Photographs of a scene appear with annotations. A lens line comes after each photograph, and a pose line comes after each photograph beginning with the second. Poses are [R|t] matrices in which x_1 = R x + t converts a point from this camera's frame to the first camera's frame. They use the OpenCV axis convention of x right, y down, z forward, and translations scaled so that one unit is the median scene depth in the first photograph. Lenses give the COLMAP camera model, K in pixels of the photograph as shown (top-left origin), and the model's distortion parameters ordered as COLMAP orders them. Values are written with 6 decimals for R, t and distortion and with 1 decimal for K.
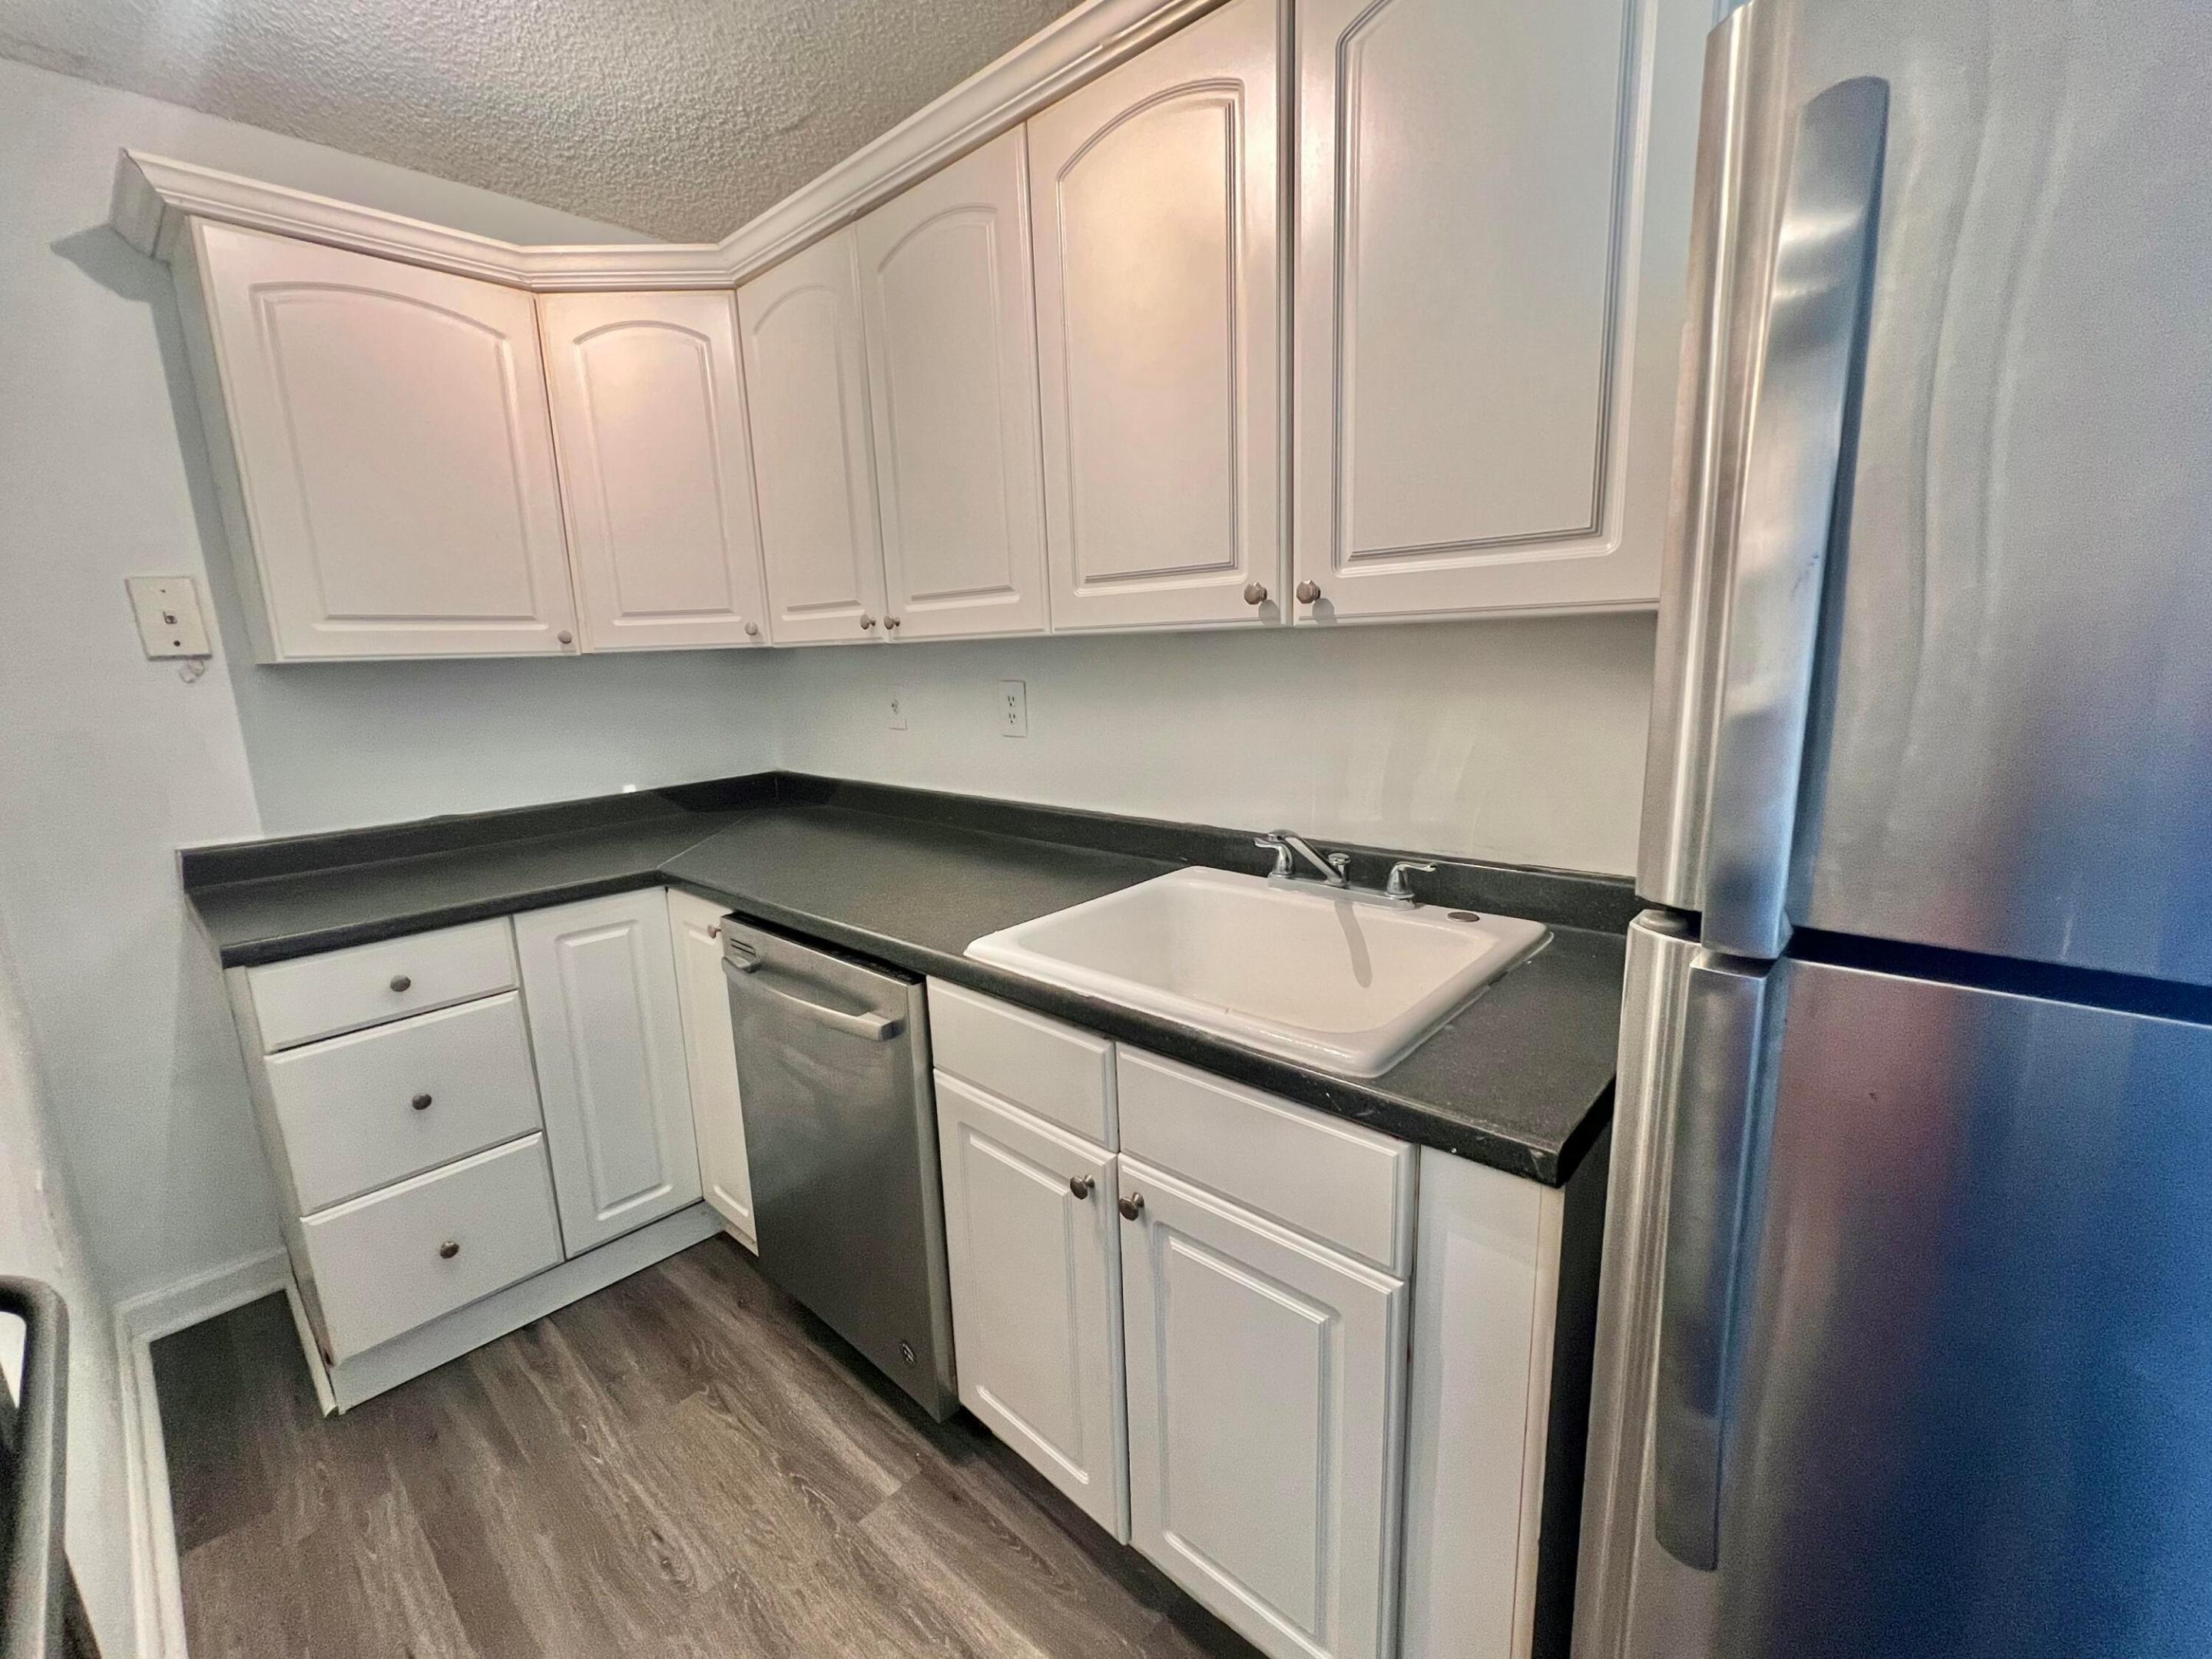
lens RADIAL K [[929.2, 0, 1107.7], [0, 929.2, 830.7], [0, 0, 1]] dist [-0.004987, 0.001719]
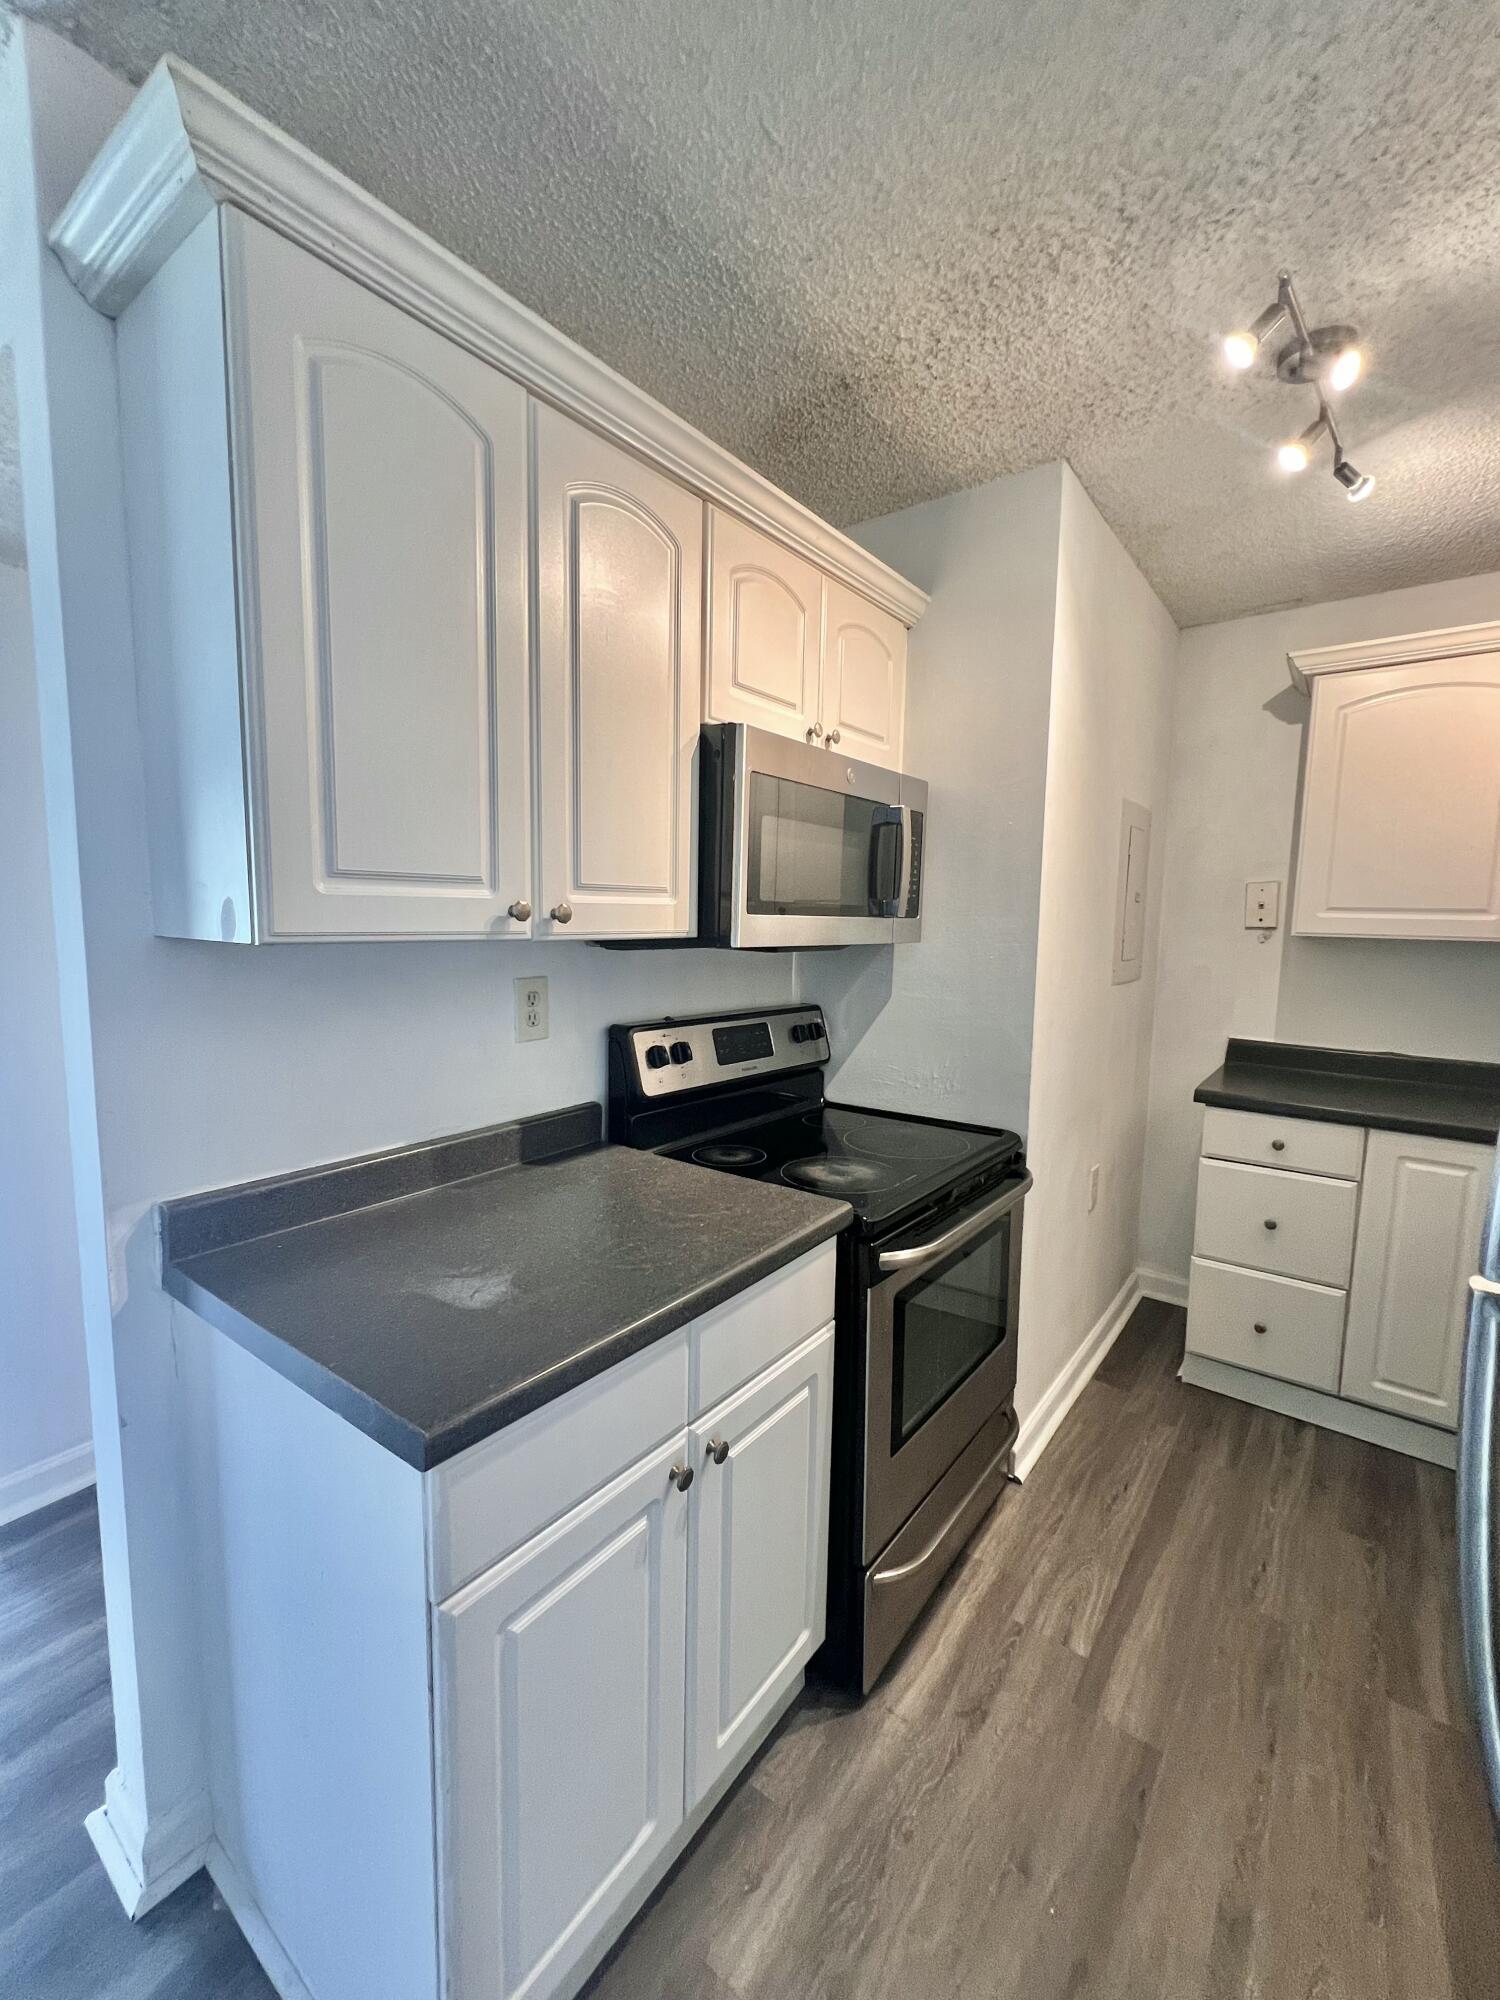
lens RADIAL K [[840.1, 0, 749.2], [0, 840.1, 1004.9], [0, 0, 1]] dist [-0.004987, 0.001719]
pose [[0.085146, 0.144463, -0.985840, 0.485397], [-0.214068, 0.968980, 0.123504, -0.043597], [0.973101, 0.200521, 0.113429, -0.060269]]
